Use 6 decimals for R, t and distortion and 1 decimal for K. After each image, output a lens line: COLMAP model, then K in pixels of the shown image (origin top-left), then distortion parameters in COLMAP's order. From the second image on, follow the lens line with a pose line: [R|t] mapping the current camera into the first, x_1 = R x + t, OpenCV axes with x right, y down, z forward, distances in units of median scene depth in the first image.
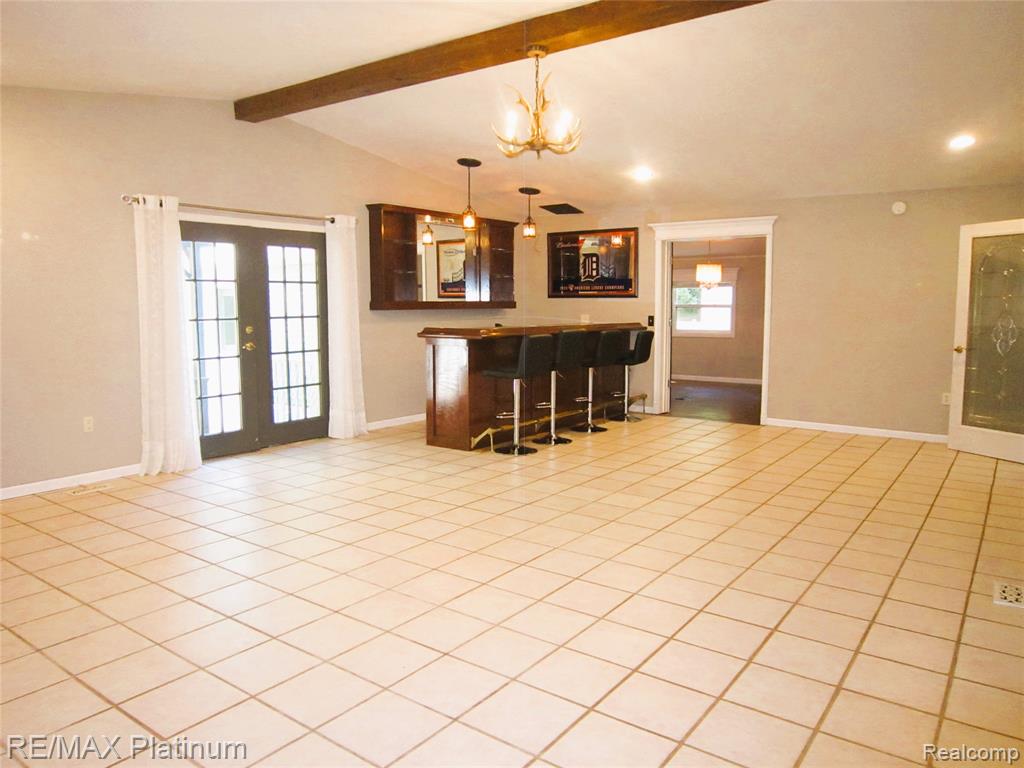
lens RADIAL K [[735.4, 0, 510.8], [0, 735.4, 377.2], [0, 0, 1]] dist [-0.062743, 0.031464]
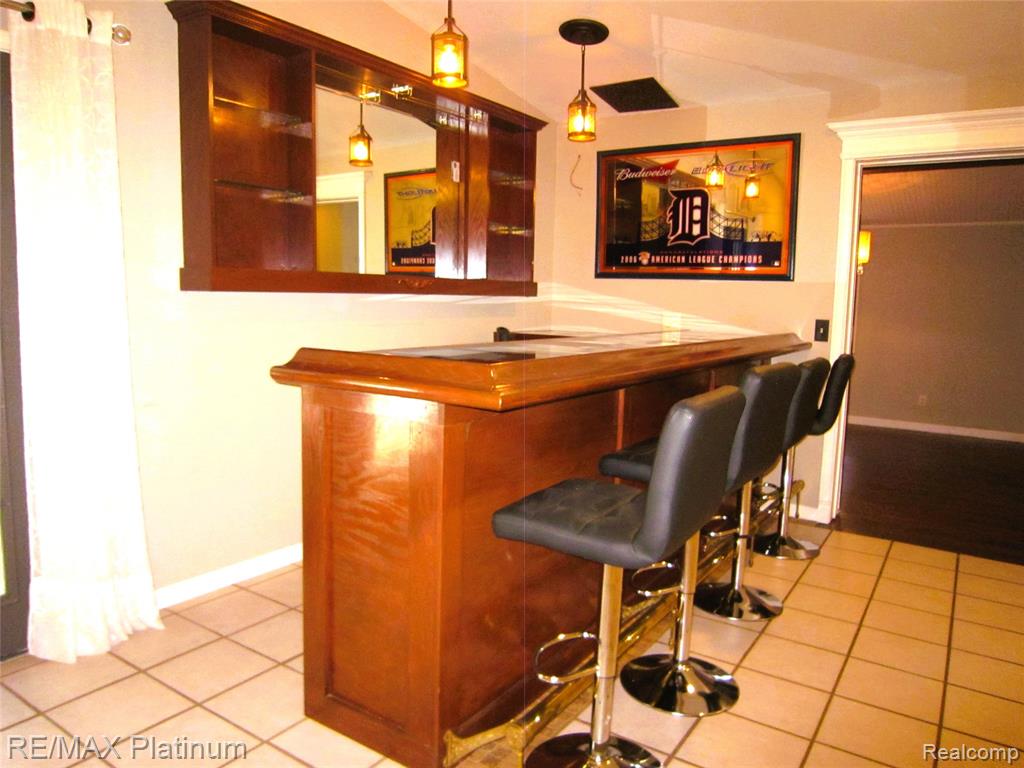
lens RADIAL K [[735.4, 0, 510.8], [0, 735.4, 377.2], [0, 0, 1]] dist [-0.062743, 0.031464]
pose [[0.998793, 0.020346, 0.044710, -0.031521], [-0.020981, 0.999685, 0.013764, -0.046422], [-0.044416, -0.014685, 0.998905, 0.512068]]
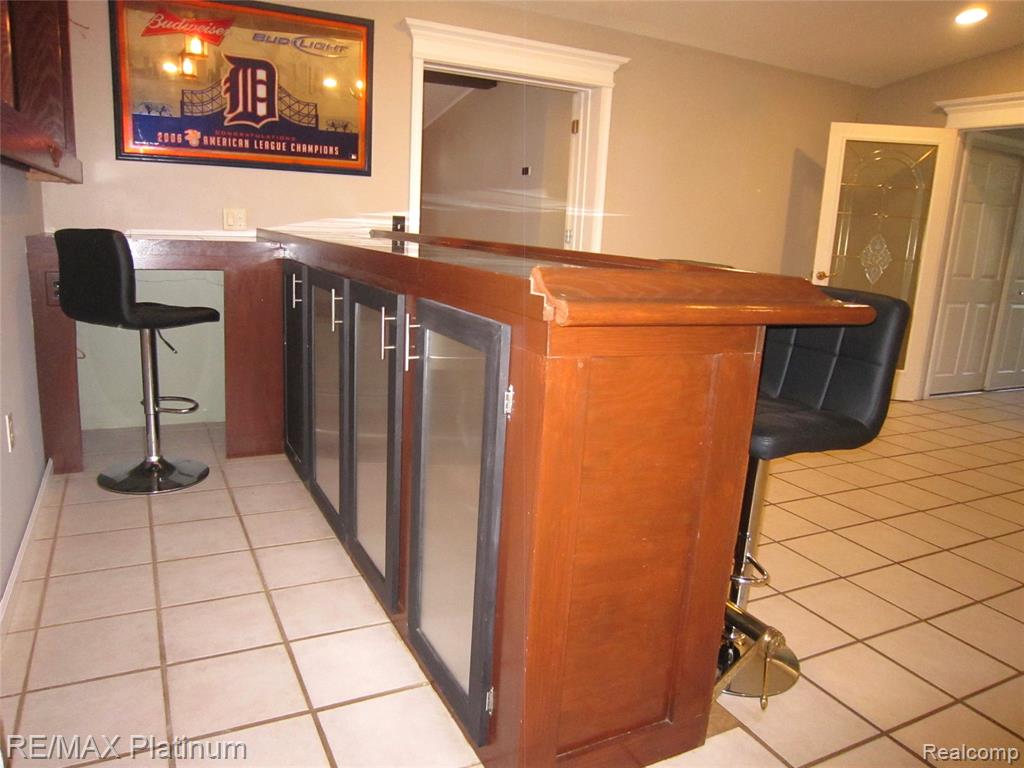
lens RADIAL K [[735.4, 0, 510.8], [0, 735.4, 377.2], [0, 0, 1]] dist [-0.062743, 0.031464]
pose [[0.448981, -0.178298, 0.875572, -0.217154], [0.025550, 0.982051, 0.186879, -0.064489], [-0.893176, -0.061534, 0.445478, 0.676750]]
